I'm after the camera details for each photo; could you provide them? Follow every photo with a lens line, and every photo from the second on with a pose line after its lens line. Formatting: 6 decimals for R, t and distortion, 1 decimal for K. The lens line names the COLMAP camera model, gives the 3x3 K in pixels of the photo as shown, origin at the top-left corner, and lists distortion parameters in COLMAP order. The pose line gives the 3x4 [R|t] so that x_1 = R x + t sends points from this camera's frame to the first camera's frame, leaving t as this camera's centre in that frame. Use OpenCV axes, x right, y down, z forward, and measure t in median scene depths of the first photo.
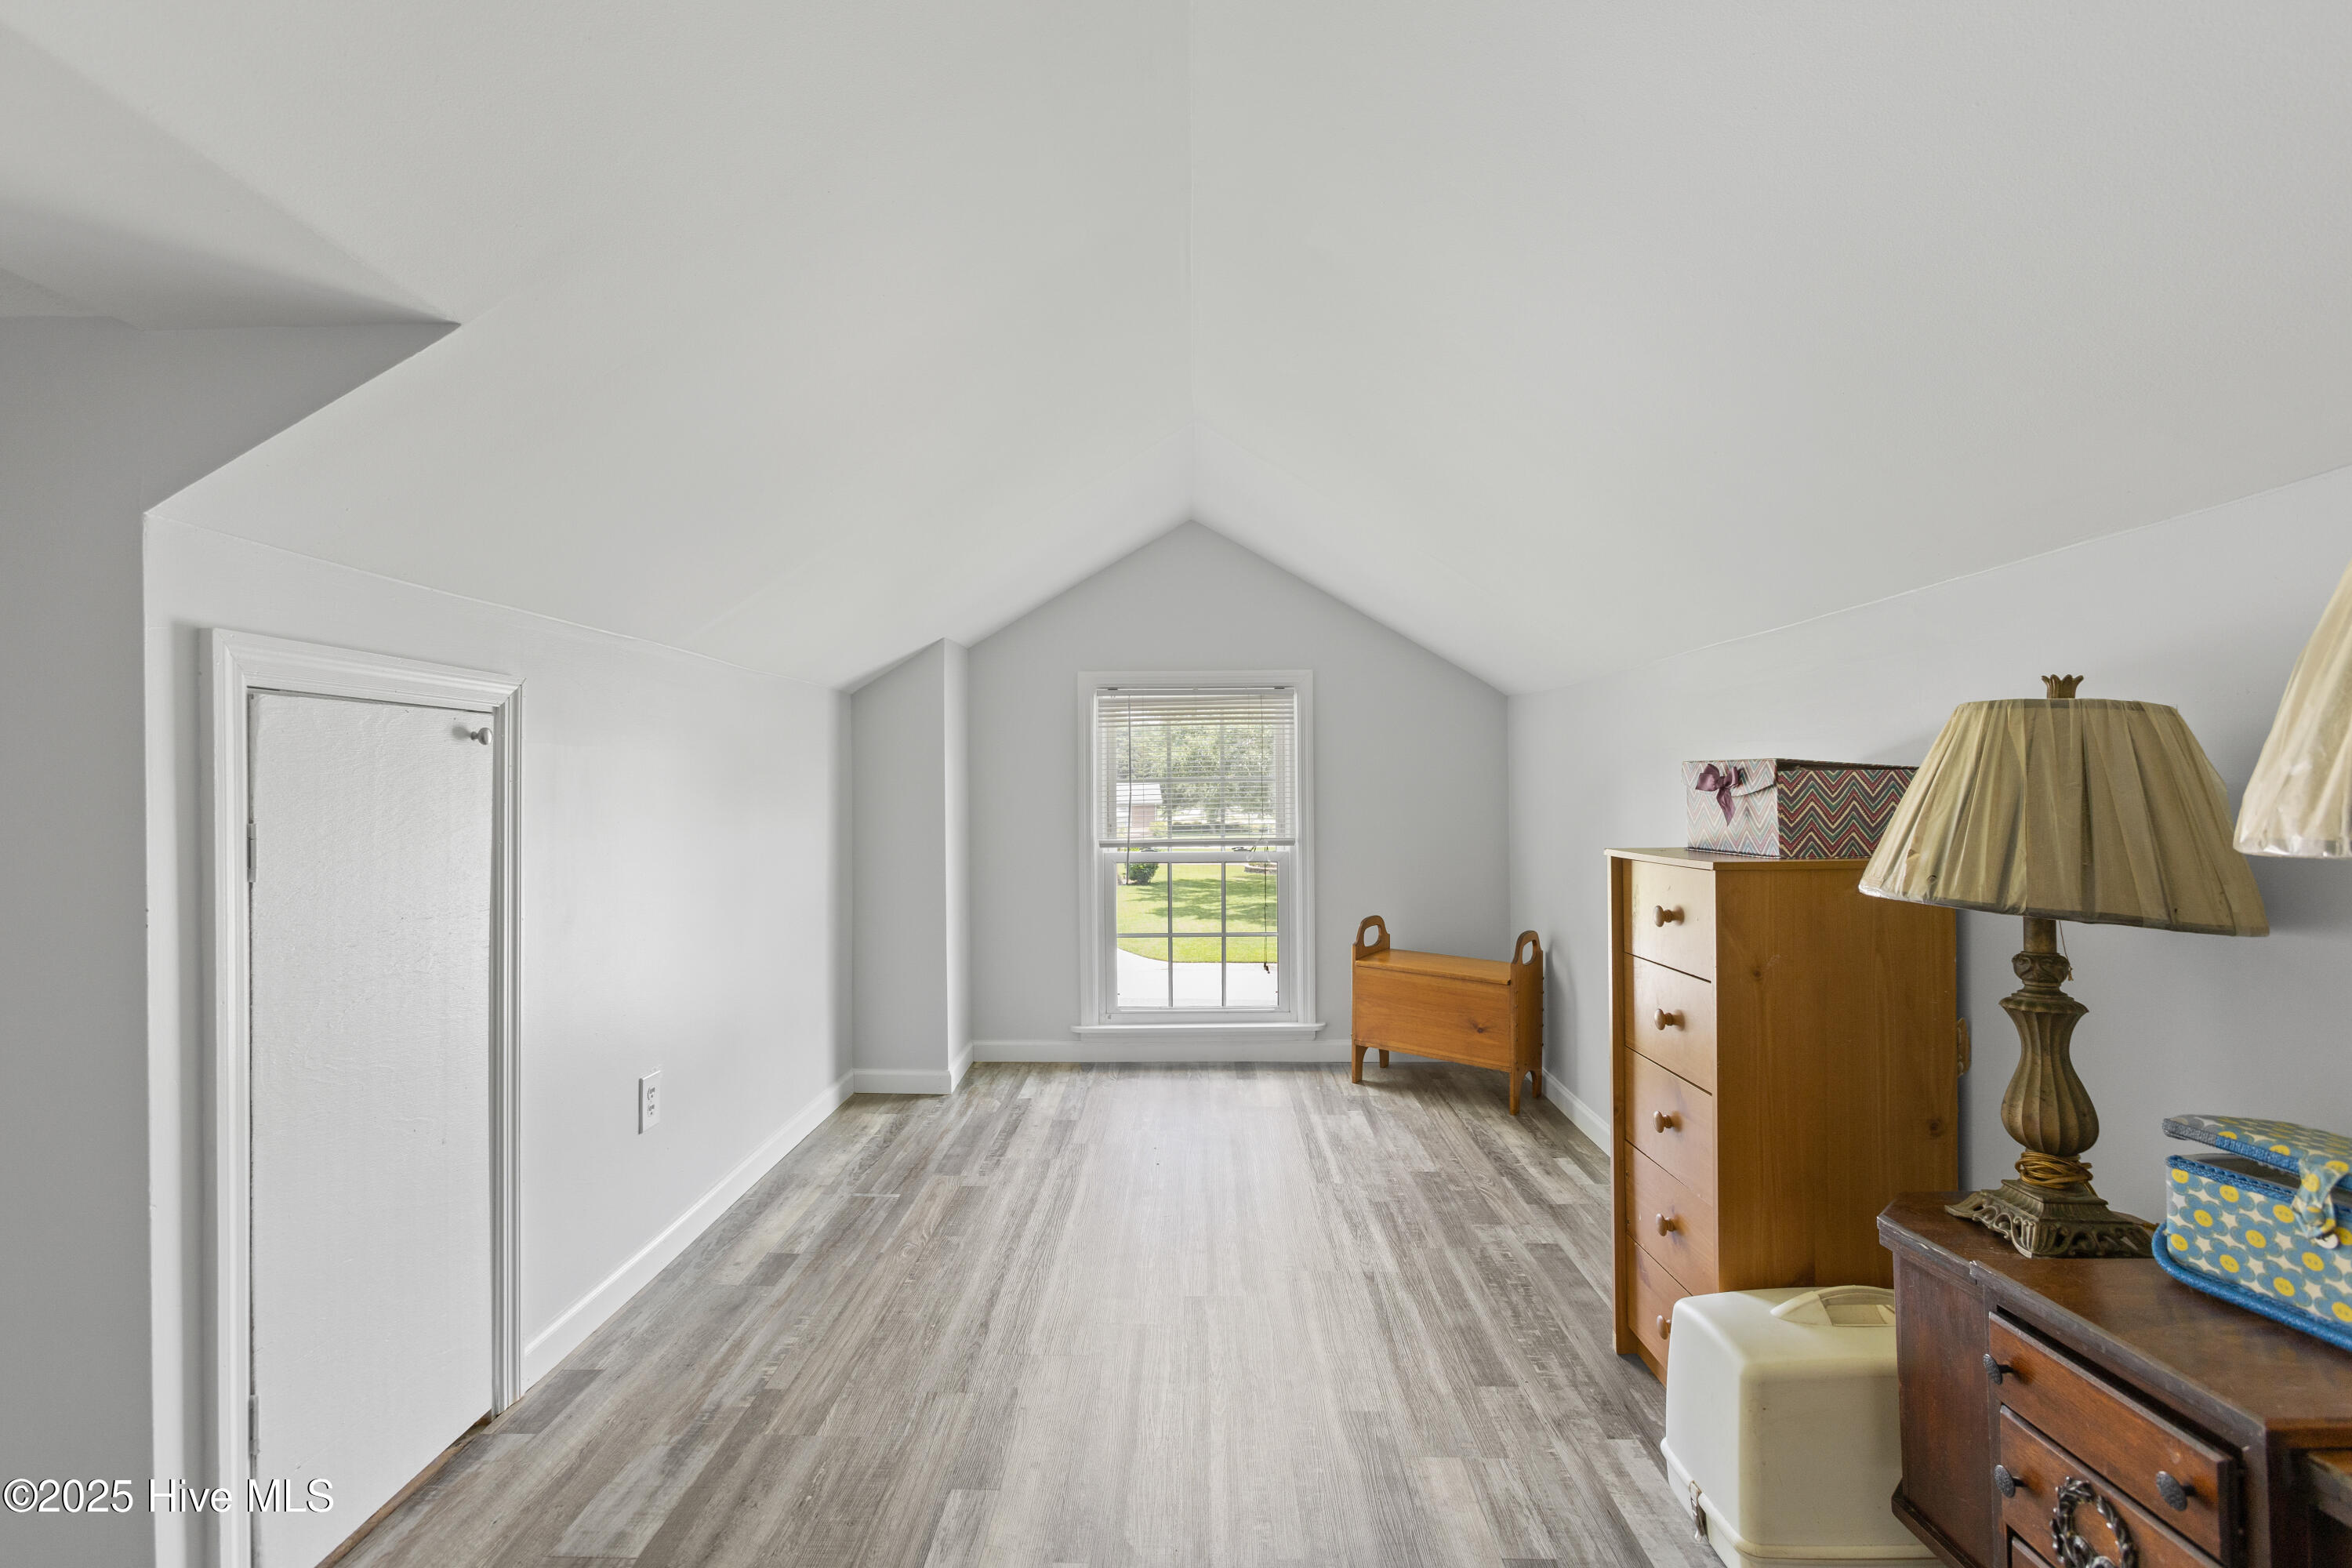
lens RADIAL K [[1064.0, 0, 1193.0], [0, 1064.0, 789.5], [0, 0, 1]] dist [-0.000788, 0.000447]
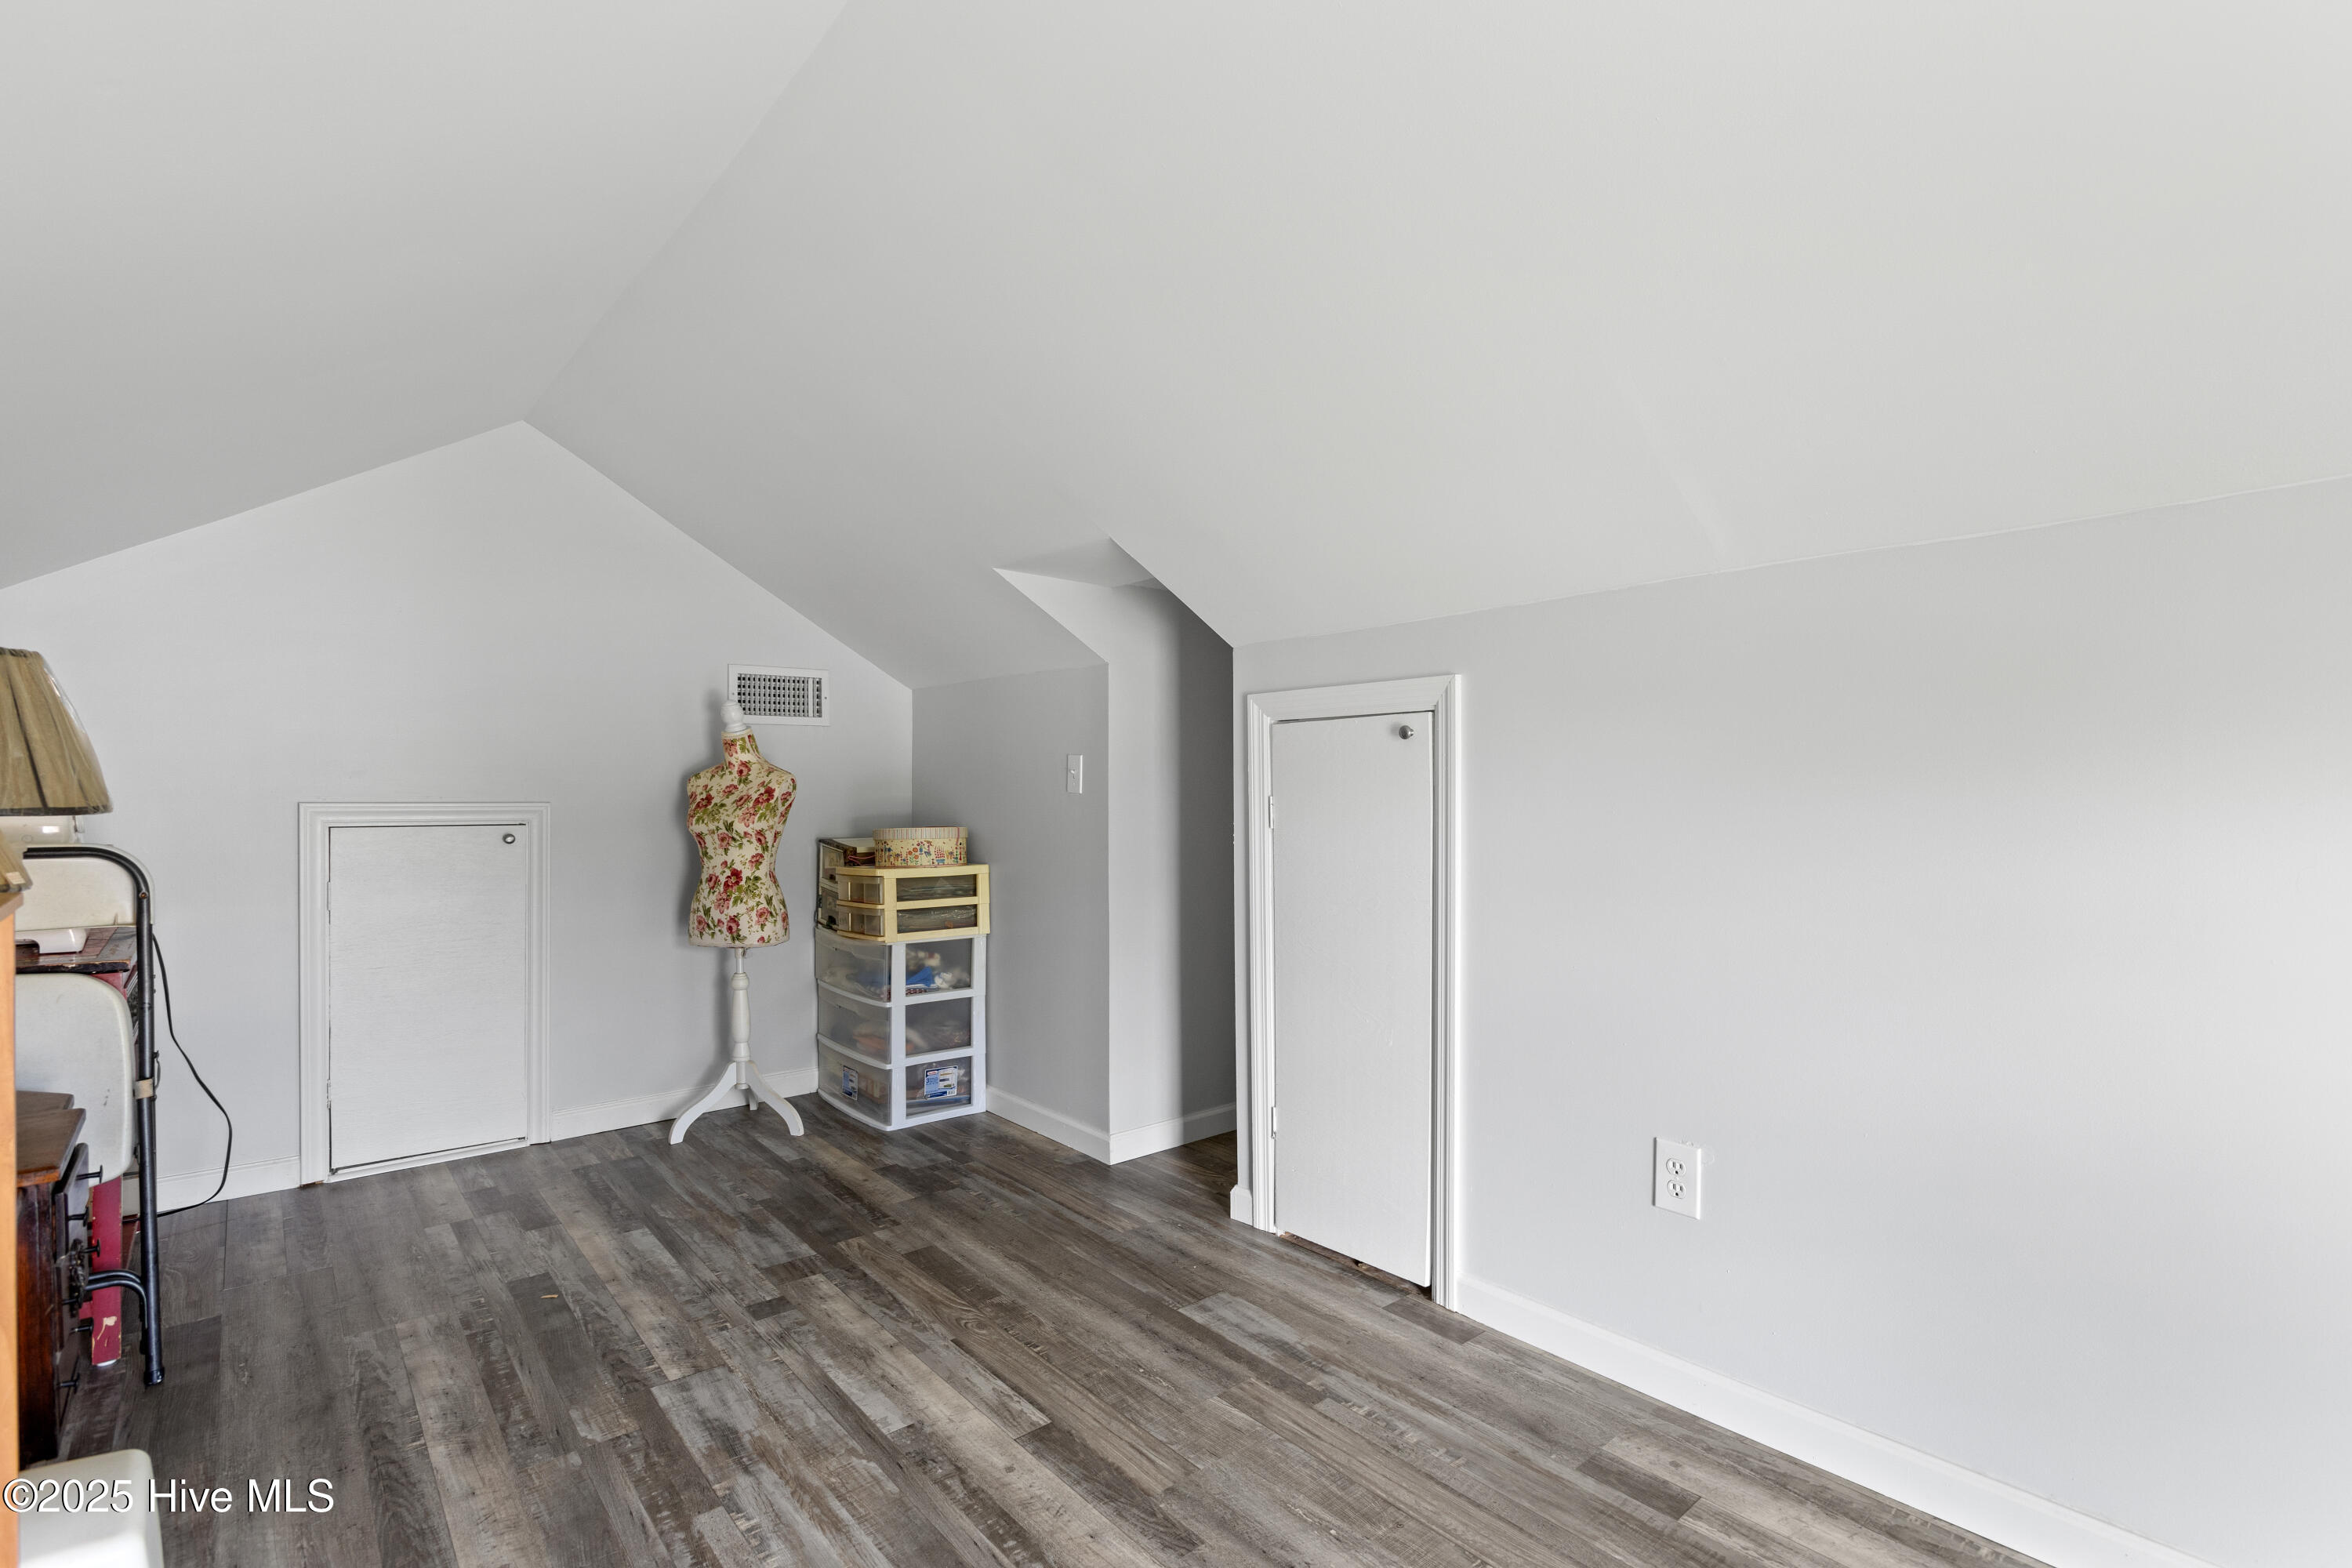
lens RADIAL K [[1123.0, 0, 1176.0], [0, 1123.0, 784.0], [0, 0, 1]] dist [-0.003702, -0.000570]
pose [[-0.765954, 0.007406, -0.642853, 0.360521], [0.005087, 0.999972, 0.005459, 0.002098], [0.642875, 0.000912, -0.765970, 1.737992]]
